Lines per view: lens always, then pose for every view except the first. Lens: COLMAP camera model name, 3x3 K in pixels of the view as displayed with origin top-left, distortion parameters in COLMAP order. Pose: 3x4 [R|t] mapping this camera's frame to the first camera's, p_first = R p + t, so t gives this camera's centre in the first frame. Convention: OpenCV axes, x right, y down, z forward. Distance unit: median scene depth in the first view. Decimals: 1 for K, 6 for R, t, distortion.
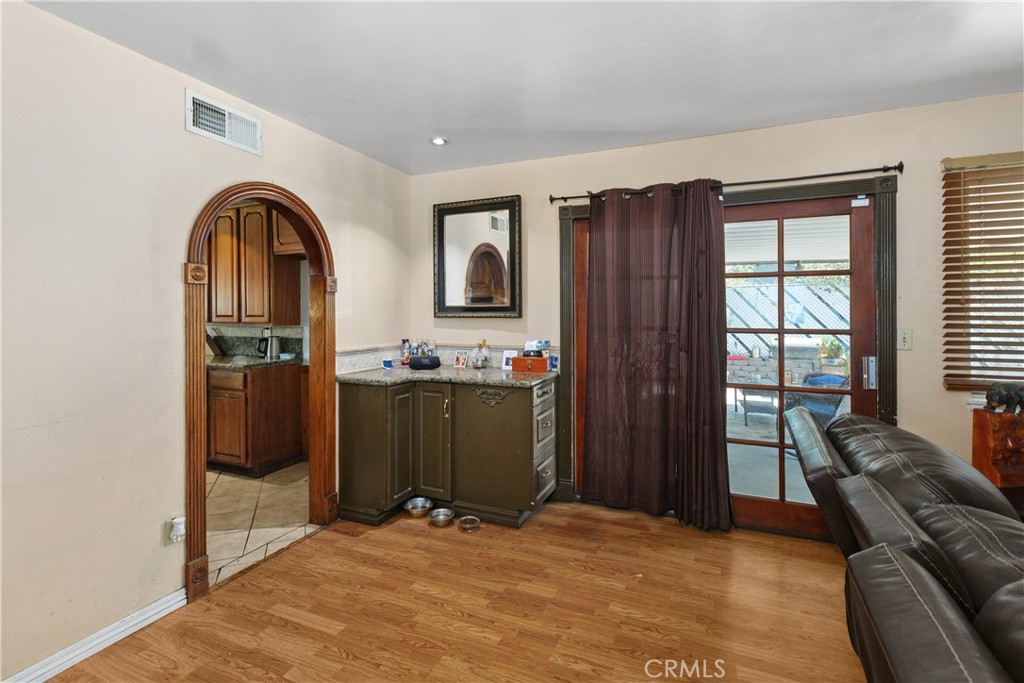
lens RADIAL K [[479.9, 0, 511.0], [0, 479.9, 312.4], [0, 0, 1]] dist [0.007159, -0.003320]
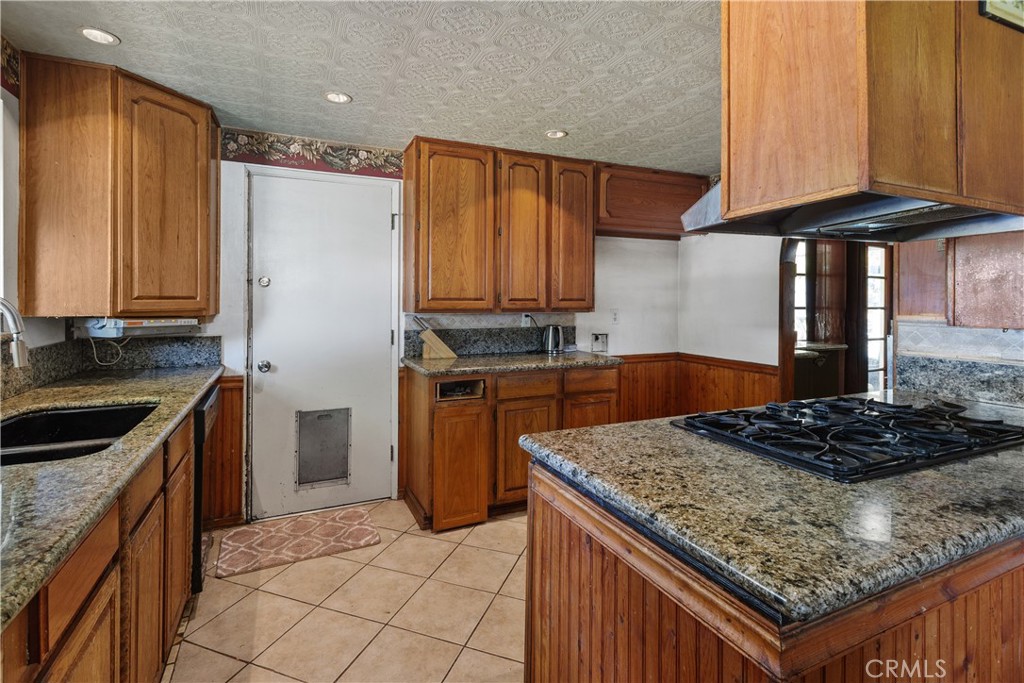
lens RADIAL K [[479.9, 0, 501.3], [0, 479.9, 297.5], [0, 0, 1]] dist [0.007159, -0.003320]
pose [[0.677196, 0.009471, 0.735742, -1.546361], [-0.009233, 0.999948, -0.004374, 0.009696], [-0.735745, -0.003831, 0.677248, 0.702847]]
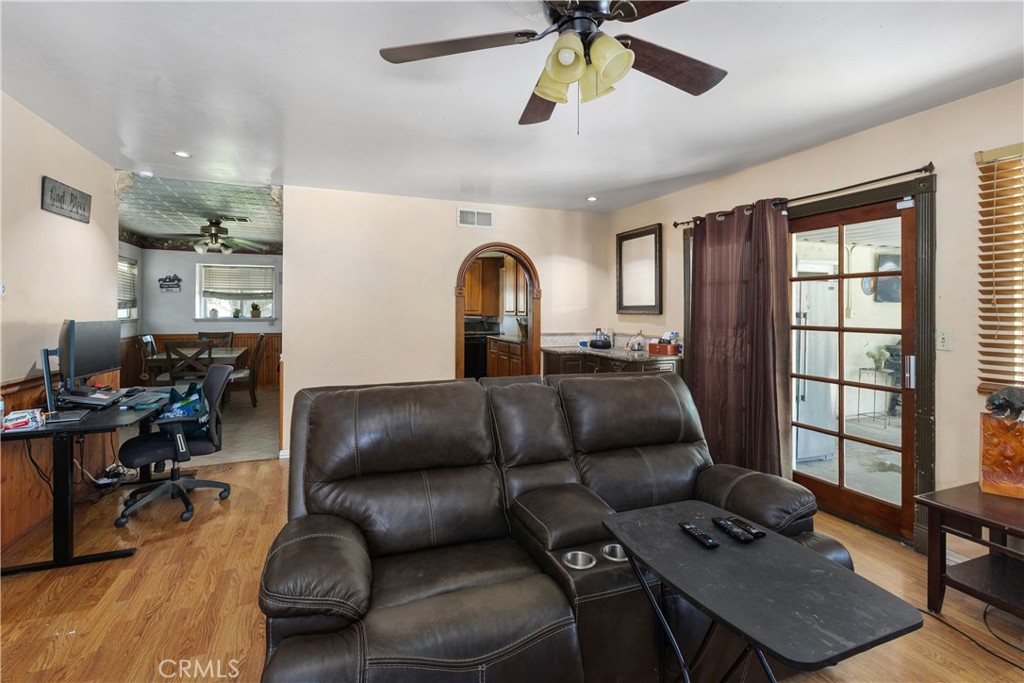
lens RADIAL K [[479.9, 0, 525.3], [0, 479.9, 300.9], [0, 0, 1]] dist [0.007159, -0.003320]
pose [[0.724340, -0.008654, -0.689388, 0.718200], [-0.003676, 0.999859, -0.016413, -0.003423], [0.689433, 0.014422, 0.724206, -0.246790]]
